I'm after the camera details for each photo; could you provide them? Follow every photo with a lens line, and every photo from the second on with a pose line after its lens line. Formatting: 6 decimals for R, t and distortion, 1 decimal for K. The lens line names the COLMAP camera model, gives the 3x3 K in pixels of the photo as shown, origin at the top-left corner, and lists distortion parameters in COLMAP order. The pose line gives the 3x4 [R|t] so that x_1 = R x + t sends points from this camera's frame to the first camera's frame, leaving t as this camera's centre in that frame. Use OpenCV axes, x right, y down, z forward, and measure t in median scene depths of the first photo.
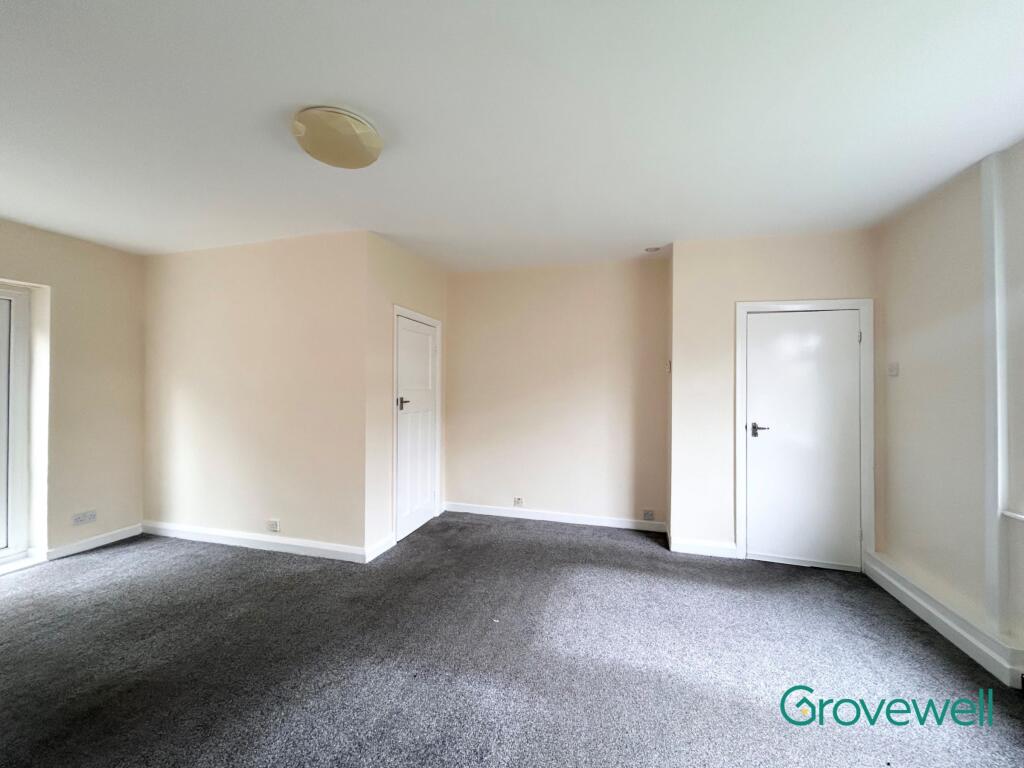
lens RADIAL K [[422.0, 0, 509.1], [0, 422.0, 383.8], [0, 0, 1]] dist [0.014179, -0.000081]
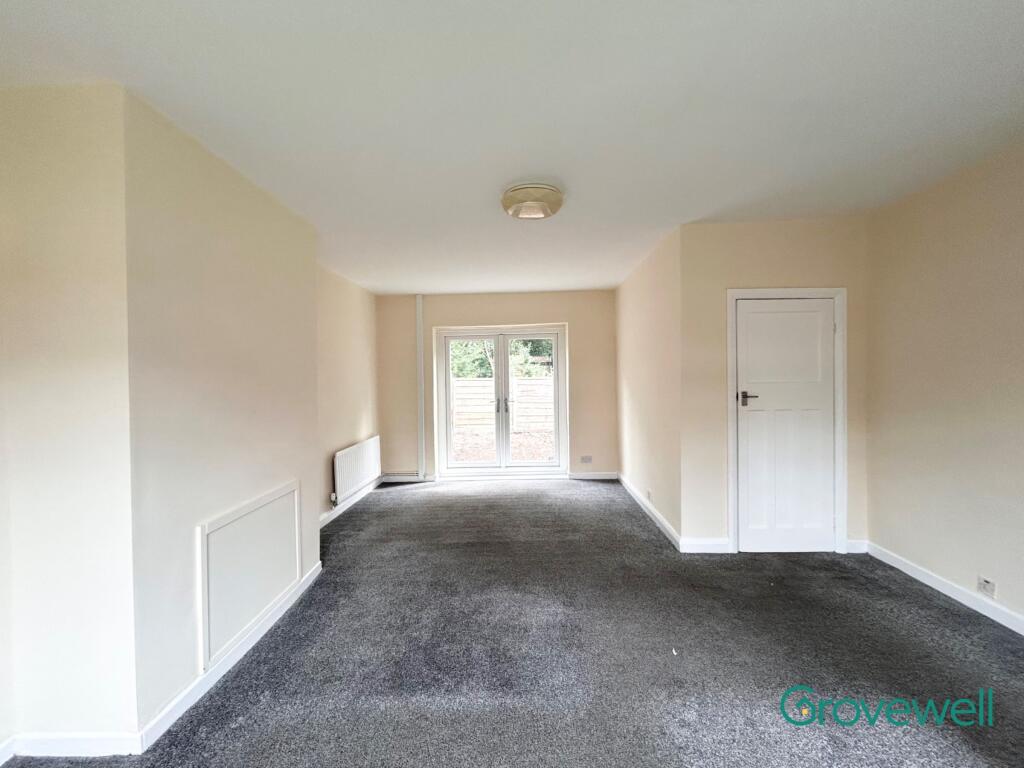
lens RADIAL K [[422.0, 0, 509.1], [0, 422.0, 383.8], [0, 0, 1]] dist [0.014179, -0.000081]
pose [[0.240029, 0.009855, -0.970716, 0.516367], [0.023776, 0.999589, 0.016028, -0.010397], [0.970474, -0.026927, 0.239696, 0.335092]]
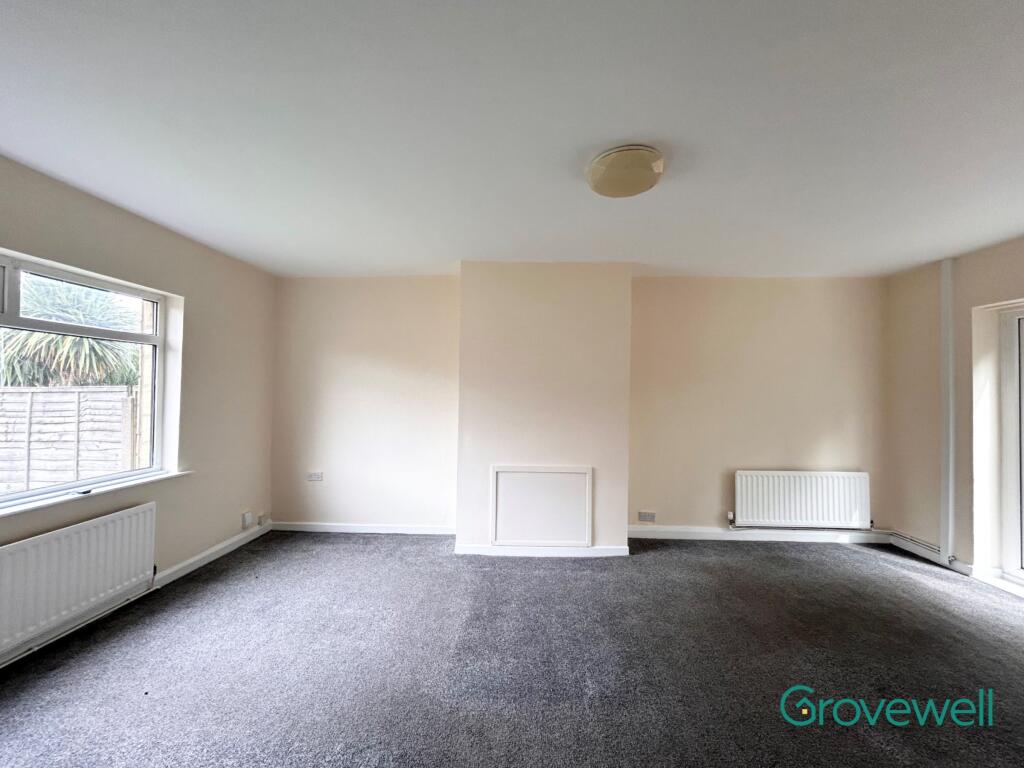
lens RADIAL K [[417.0, 0, 513.5], [0, 417.0, 380.8], [0, 0, 1]] dist [-0.000580, -0.000032]
pose [[-0.971269, -0.020147, -0.237132, 0.052439], [-0.013967, 0.999518, -0.027715, -0.009223], [0.237576, -0.023607, -0.971082, 1.154742]]
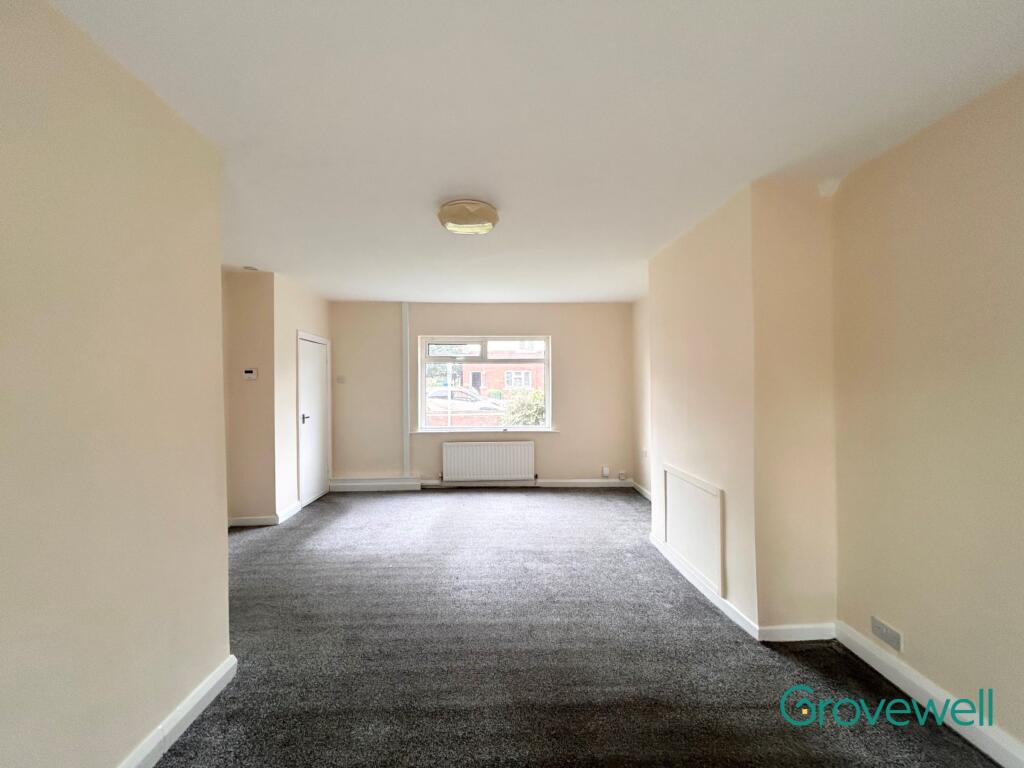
lens RADIAL K [[417.0, 0, 513.5], [0, 417.0, 380.8], [0, 0, 1]] dist [-0.000580, -0.000032]
pose [[-0.315336, 0.001287, 0.948979, -1.039303], [-0.000267, 0.999999, -0.001445, -0.022853], [-0.948980, -0.000709, -0.315335, 0.767760]]
